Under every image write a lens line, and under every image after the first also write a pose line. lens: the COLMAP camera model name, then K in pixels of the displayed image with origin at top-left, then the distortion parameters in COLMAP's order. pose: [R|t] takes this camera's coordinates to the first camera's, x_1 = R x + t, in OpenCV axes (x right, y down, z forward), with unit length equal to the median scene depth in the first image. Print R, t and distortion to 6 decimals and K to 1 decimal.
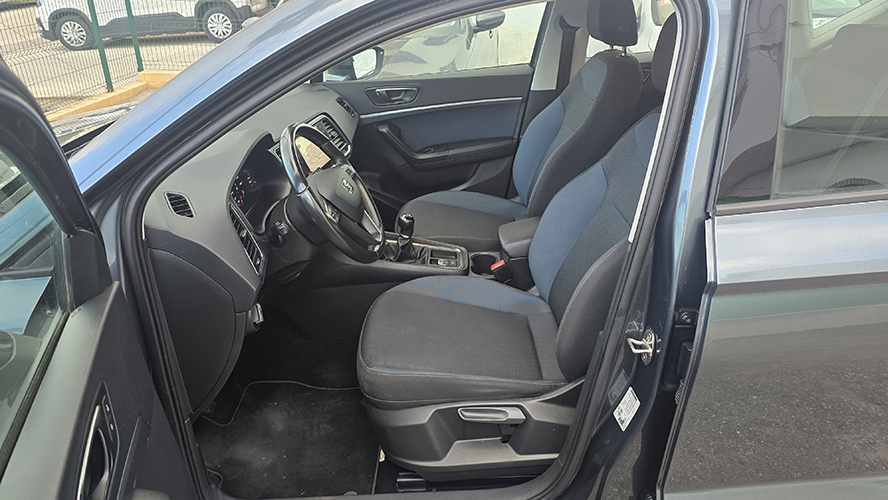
lens RADIAL K [[605.3, 0, 444.0], [0, 605.3, 250.0], [0, 0, 1]] dist [0.004052, -0.001037]
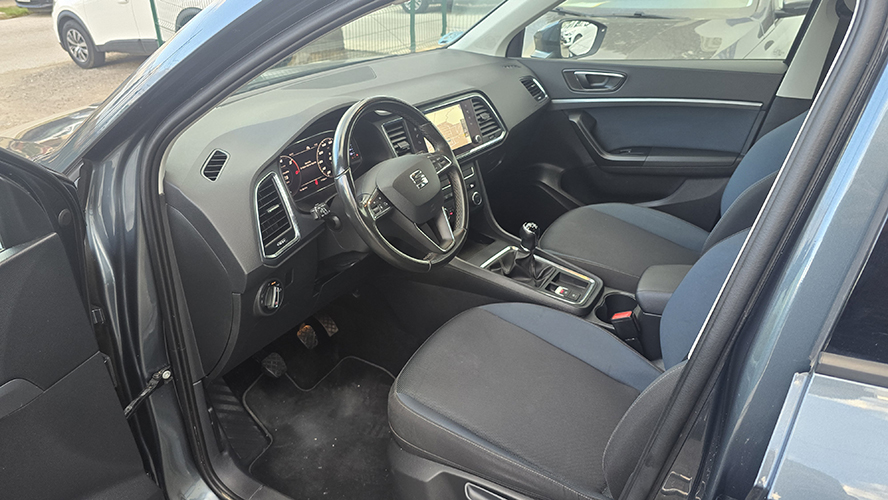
lens RADIAL K [[597.1, 0, 447.5], [0, 597.1, 237.2], [0, 0, 1]] dist [-0.005159, -0.007455]
pose [[0.859164, 0.233972, -0.455077, 0.171986], [-0.224586, 0.971526, 0.075490, -0.061212], [0.459782, 0.037346, 0.887246, 0.178546]]
